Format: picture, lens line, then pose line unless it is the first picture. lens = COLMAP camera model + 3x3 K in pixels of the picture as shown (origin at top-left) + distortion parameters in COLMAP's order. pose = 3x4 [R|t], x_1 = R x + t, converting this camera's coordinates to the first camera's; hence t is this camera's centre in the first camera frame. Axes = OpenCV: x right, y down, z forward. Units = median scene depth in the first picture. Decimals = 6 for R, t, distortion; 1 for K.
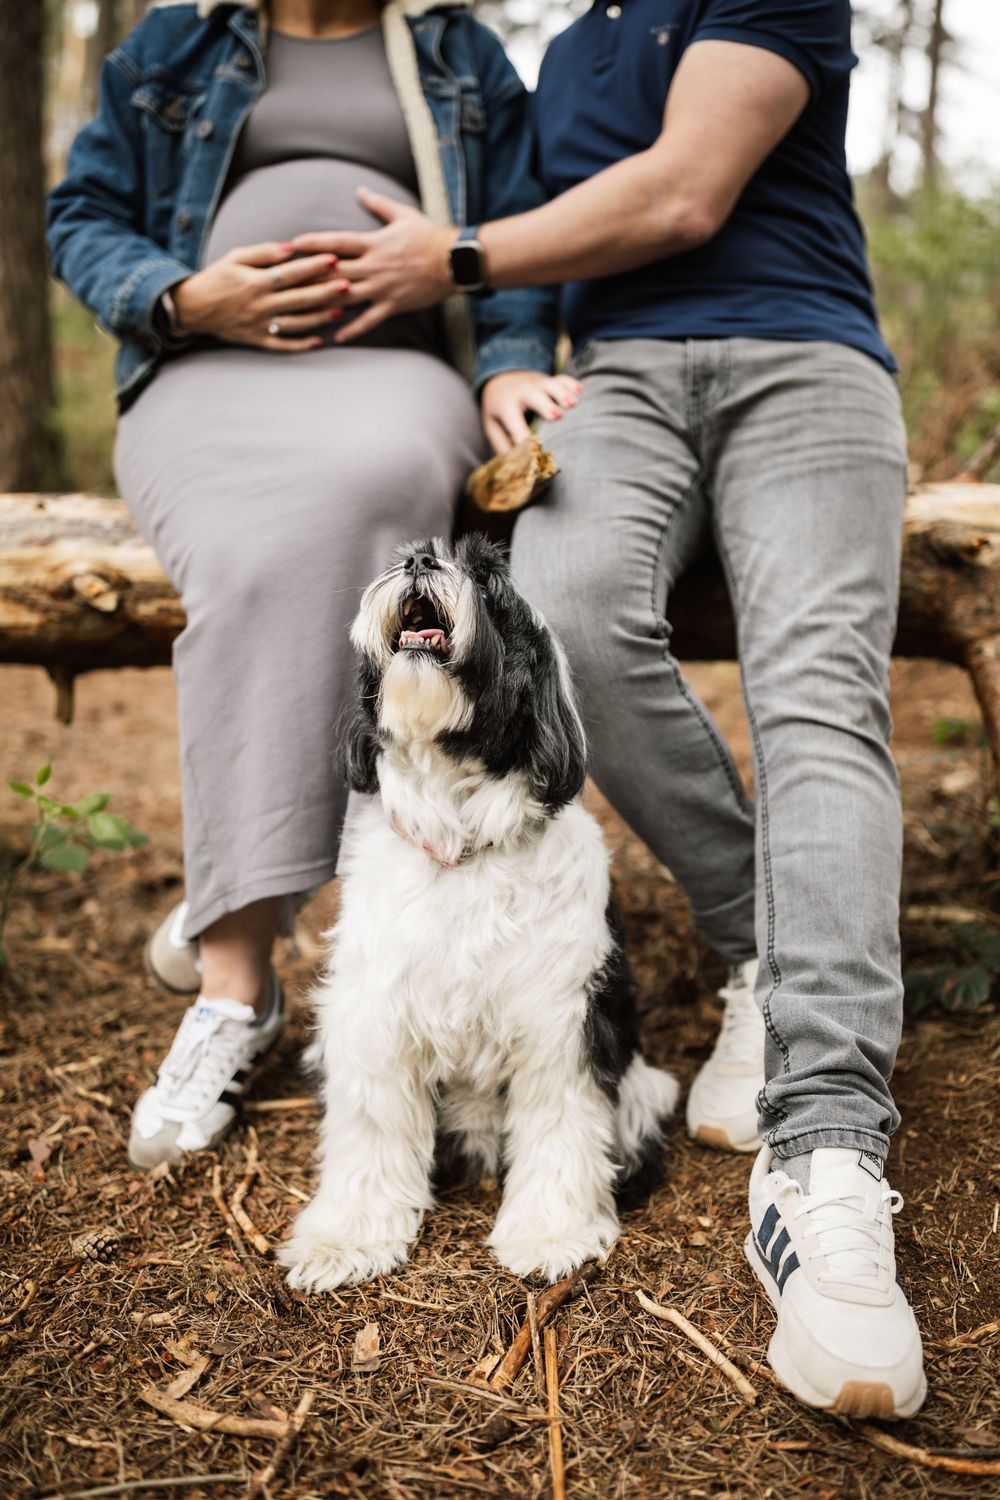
lens RADIAL K [[1463.8, 0, 509.7], [0, 1463.8, 708.4], [0, 0, 1]] dist [0.004594, -0.015472]
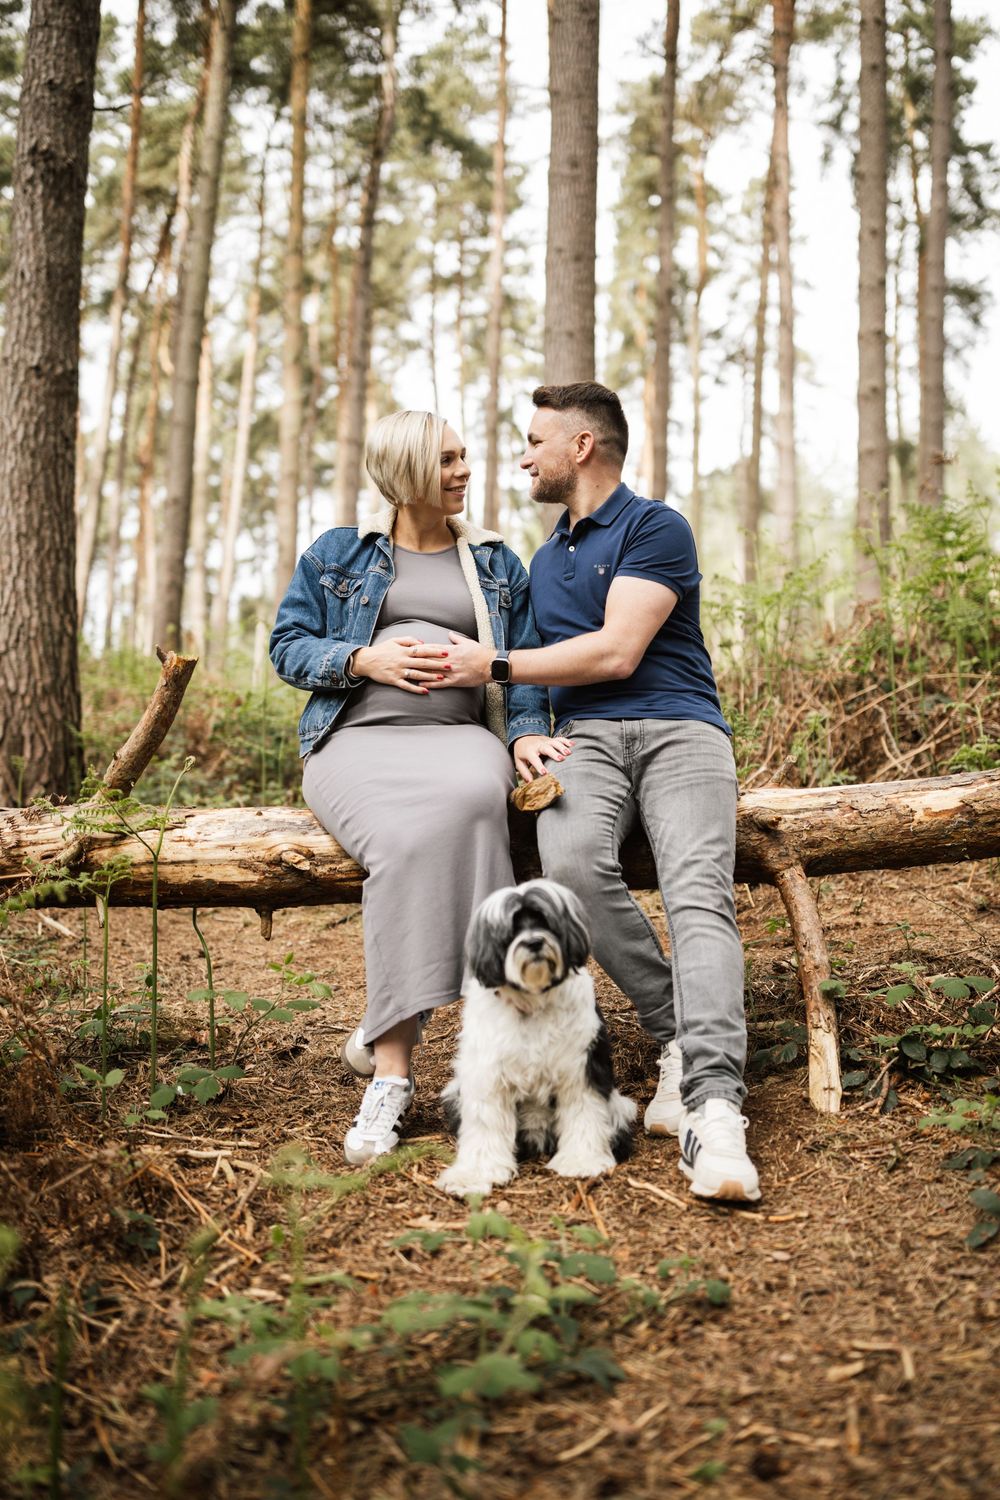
lens RADIAL K [[1463.8, 0, 509.7], [0, 1463.8, 708.4], [0, 0, 1]] dist [0.004594, -0.015472]
pose [[0.997185, -0.022317, 0.071589, -0.176465], [0.035912, 0.980214, -0.194655, 0.113782], [-0.065828, 0.196678, 0.978256, -0.951094]]
